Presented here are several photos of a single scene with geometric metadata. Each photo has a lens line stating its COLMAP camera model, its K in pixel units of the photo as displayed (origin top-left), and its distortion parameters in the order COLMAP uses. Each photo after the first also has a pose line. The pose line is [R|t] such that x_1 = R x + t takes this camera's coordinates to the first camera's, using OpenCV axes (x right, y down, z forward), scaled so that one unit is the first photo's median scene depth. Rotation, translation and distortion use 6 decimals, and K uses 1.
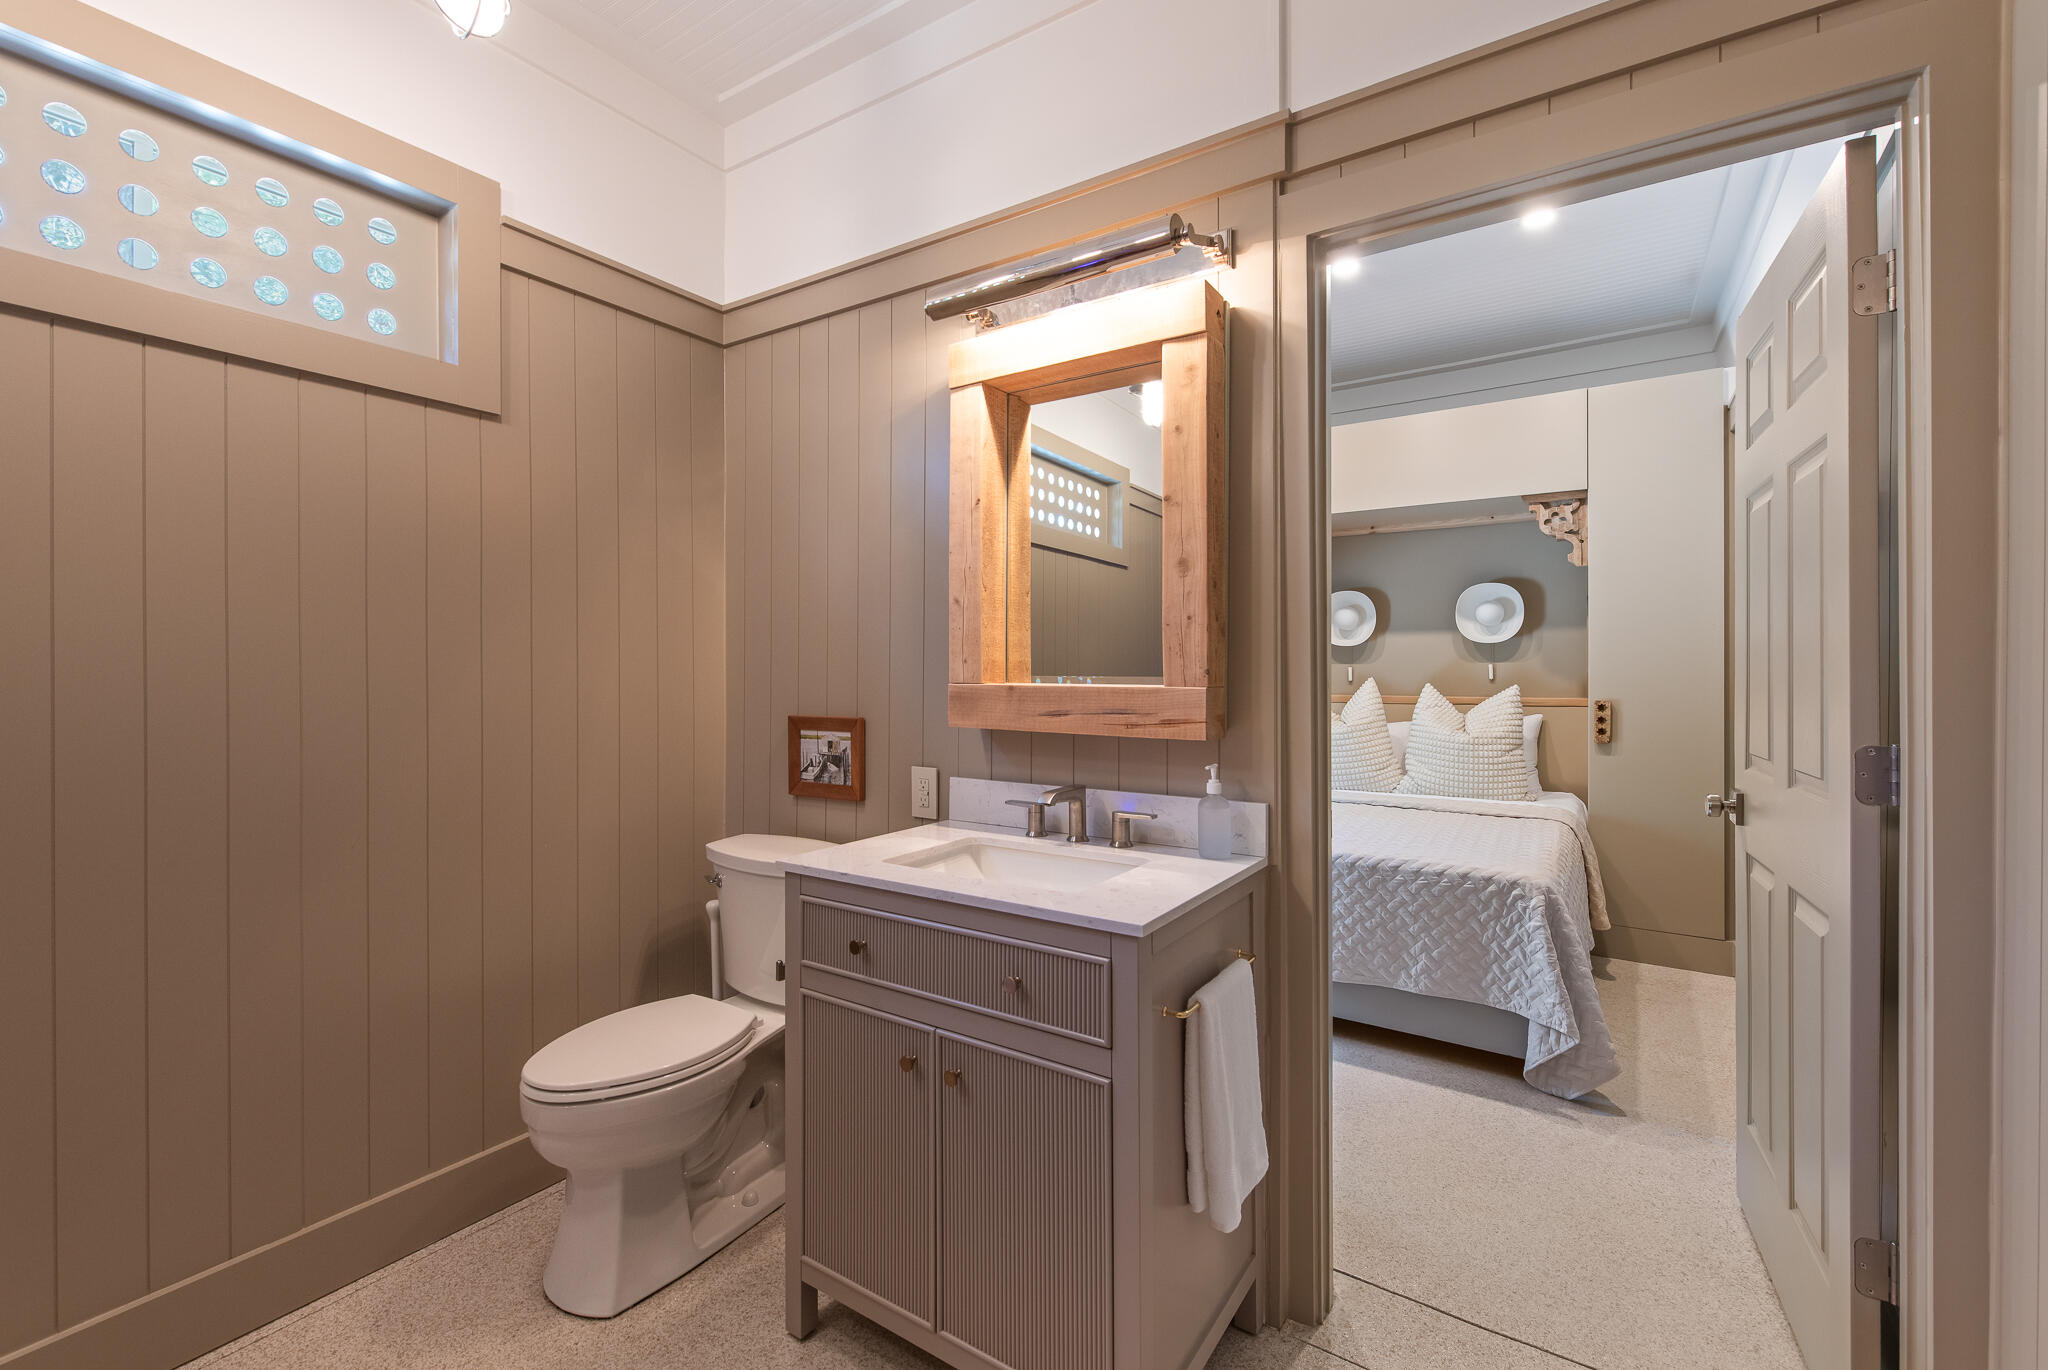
lens RADIAL K [[870.6, 0, 1015.4], [0, 870.6, 678.8], [0, 0, 1]] dist [-0.001010, -0.000634]
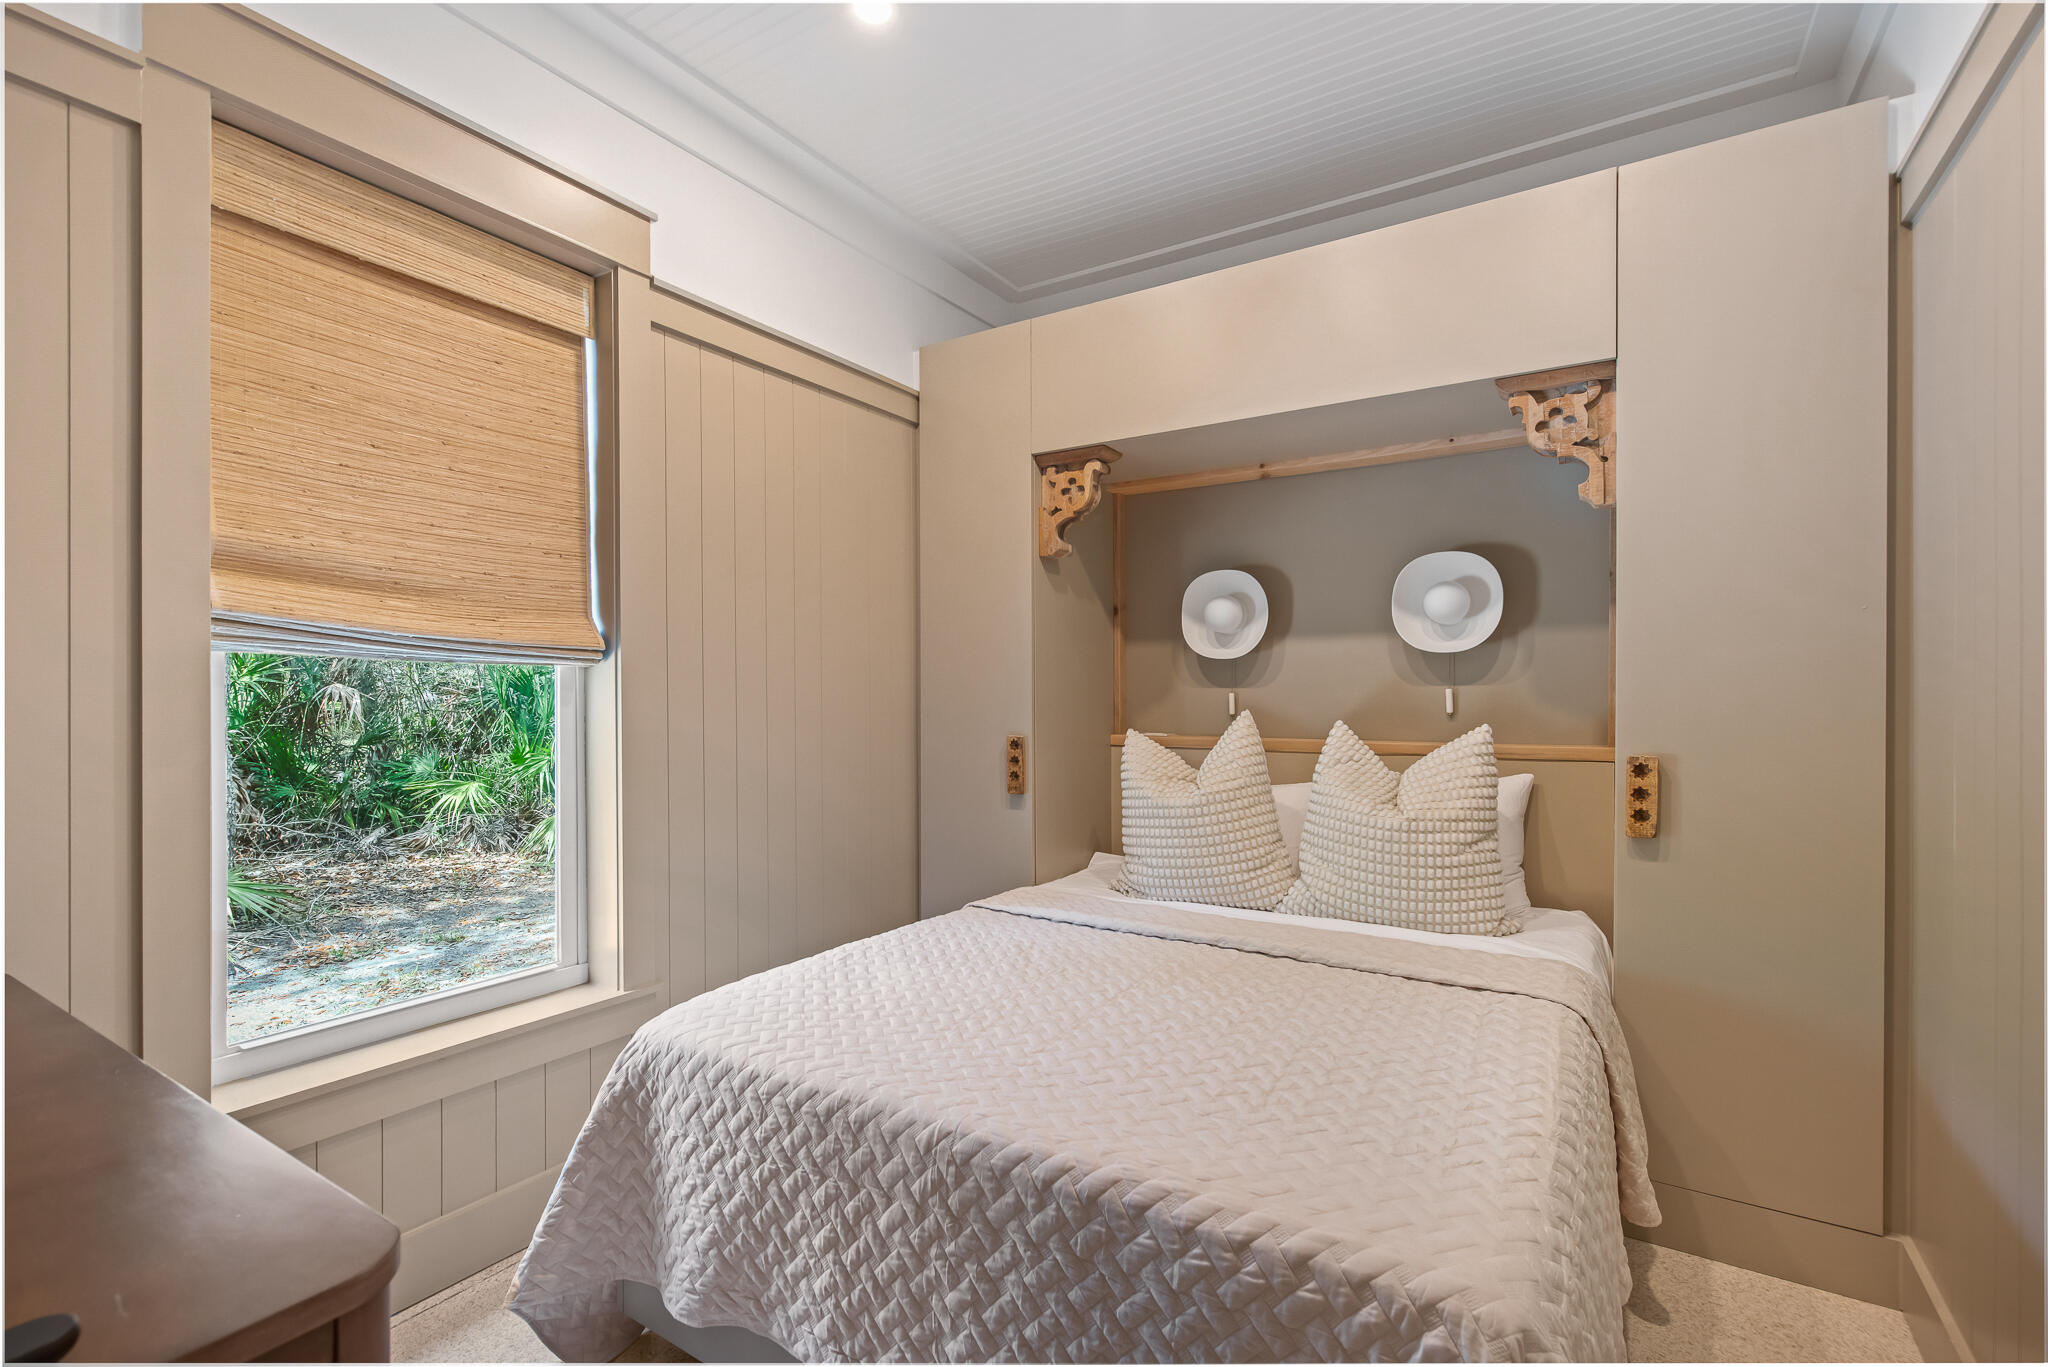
lens RADIAL K [[912.7, 0, 1015.0], [0, 912.7, 711.8], [0, 0, 1]] dist [-0.000175, 0.000088]
pose [[0.999834, 0.001394, 0.018169, 0.271920], [-0.001524, 0.999973, 0.007134, -0.005275], [-0.018158, -0.007161, 0.999809, 0.433919]]
